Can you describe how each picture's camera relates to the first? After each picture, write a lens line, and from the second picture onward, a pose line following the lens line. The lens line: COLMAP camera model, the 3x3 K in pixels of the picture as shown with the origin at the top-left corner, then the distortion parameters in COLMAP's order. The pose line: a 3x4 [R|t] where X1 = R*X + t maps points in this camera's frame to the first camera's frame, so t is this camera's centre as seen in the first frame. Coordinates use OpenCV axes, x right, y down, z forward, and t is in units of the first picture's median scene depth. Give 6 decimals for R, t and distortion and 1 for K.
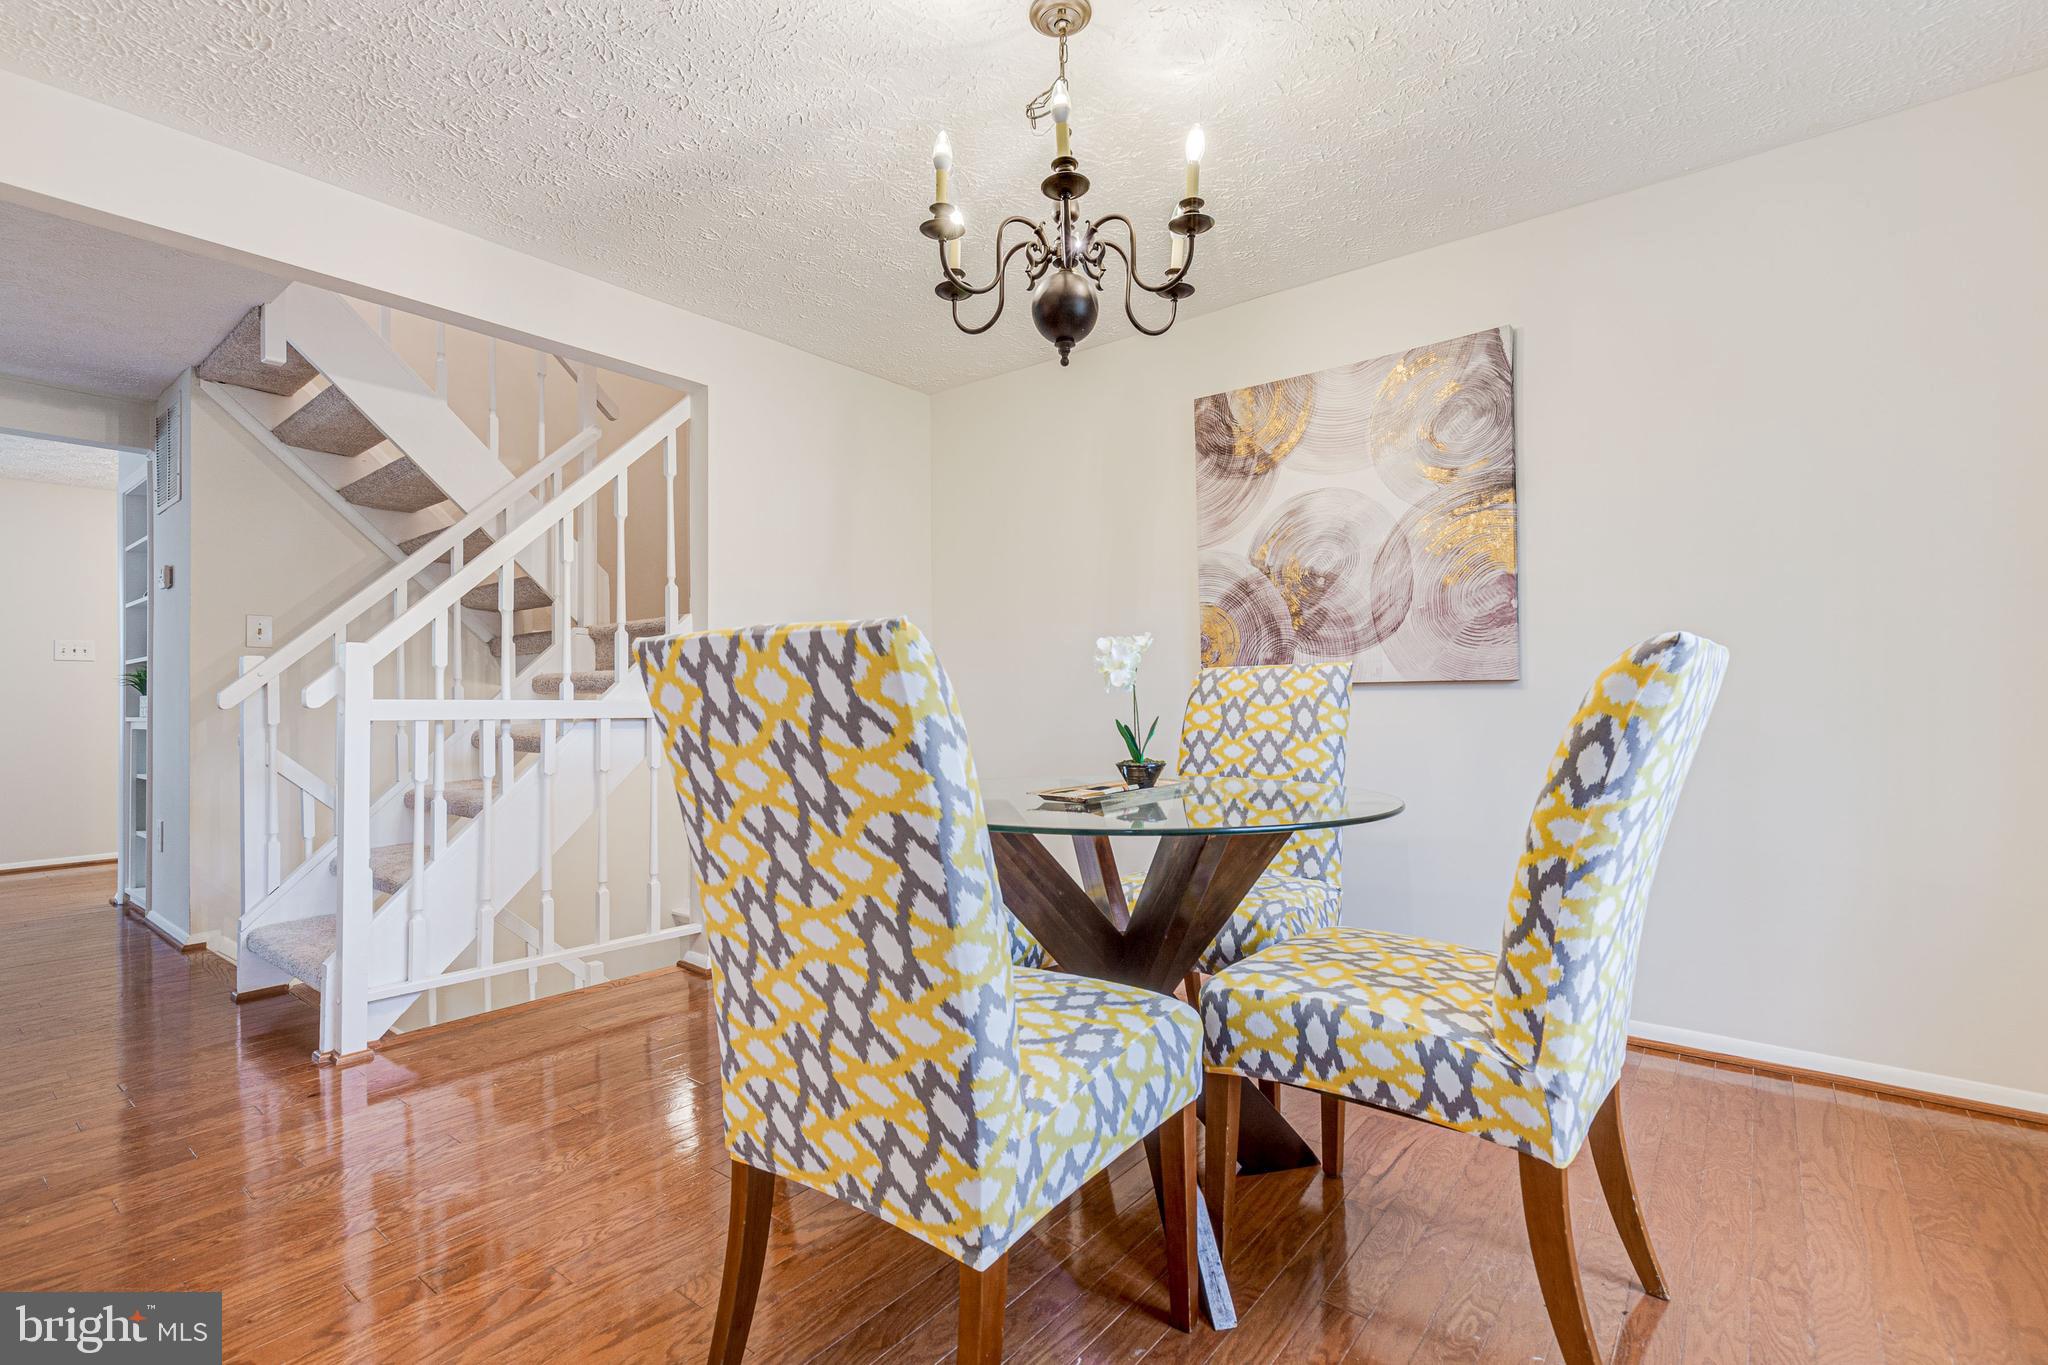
lens RADIAL K [[932.1, 0, 1031.8], [0, 932.1, 694.1], [0, 0, 1]] dist [0.010548, 0.000416]
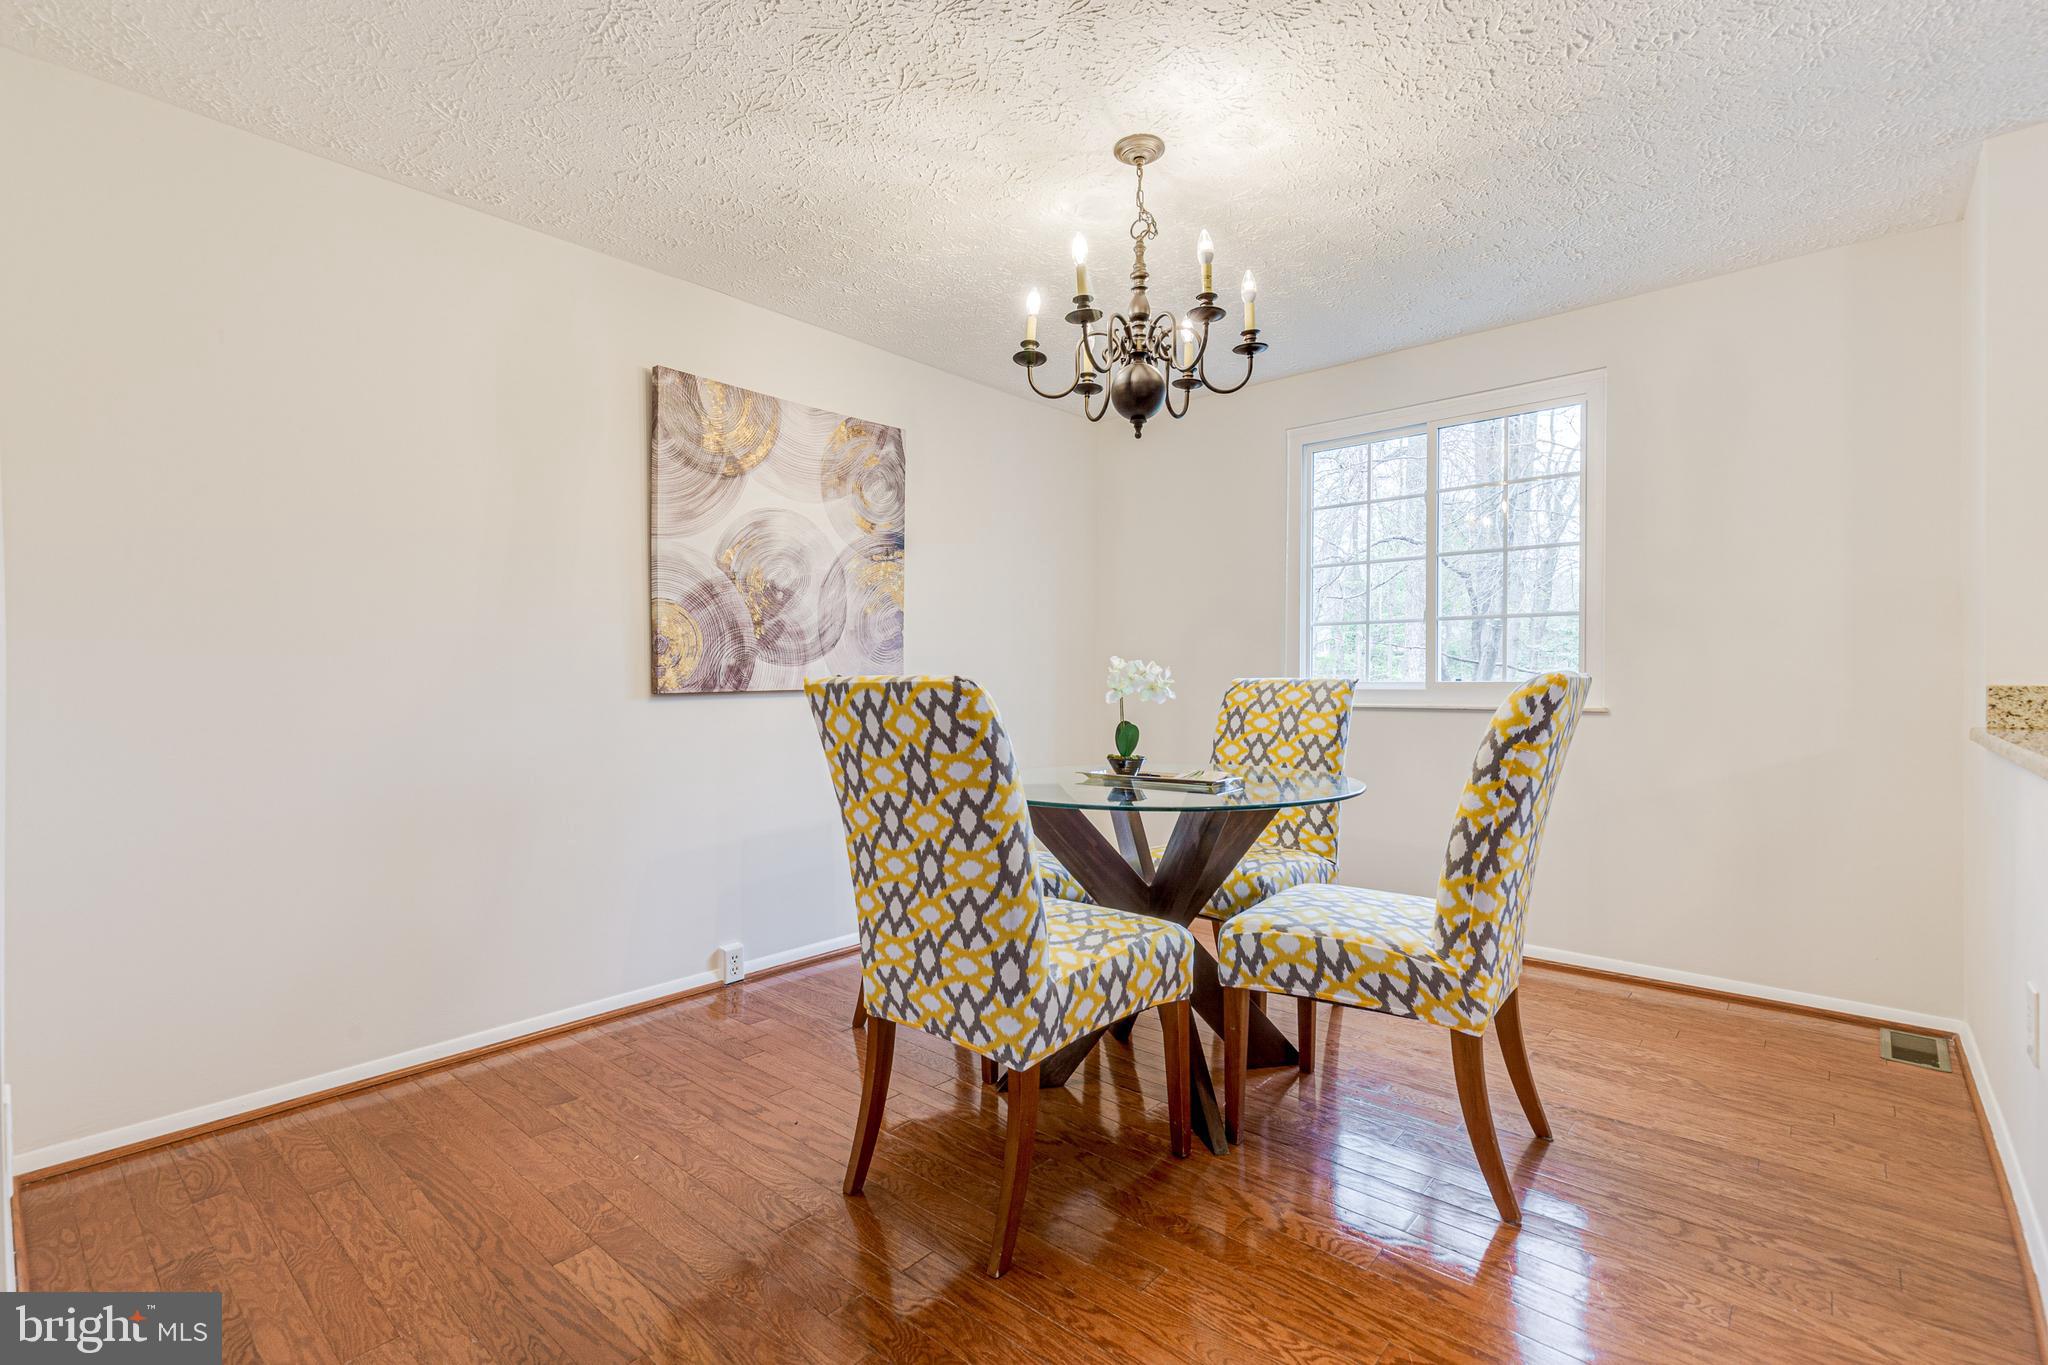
lens RADIAL K [[932.1, 0, 1024.1], [0, 932.1, 680.3], [0, 0, 1]] dist [0.010548, 0.000416]
pose [[0.044832, 0.009473, 0.998950, -0.762218], [-0.000641, 0.999955, -0.009454, -0.013827], [-0.998994, -0.000217, 0.044836, 0.688966]]
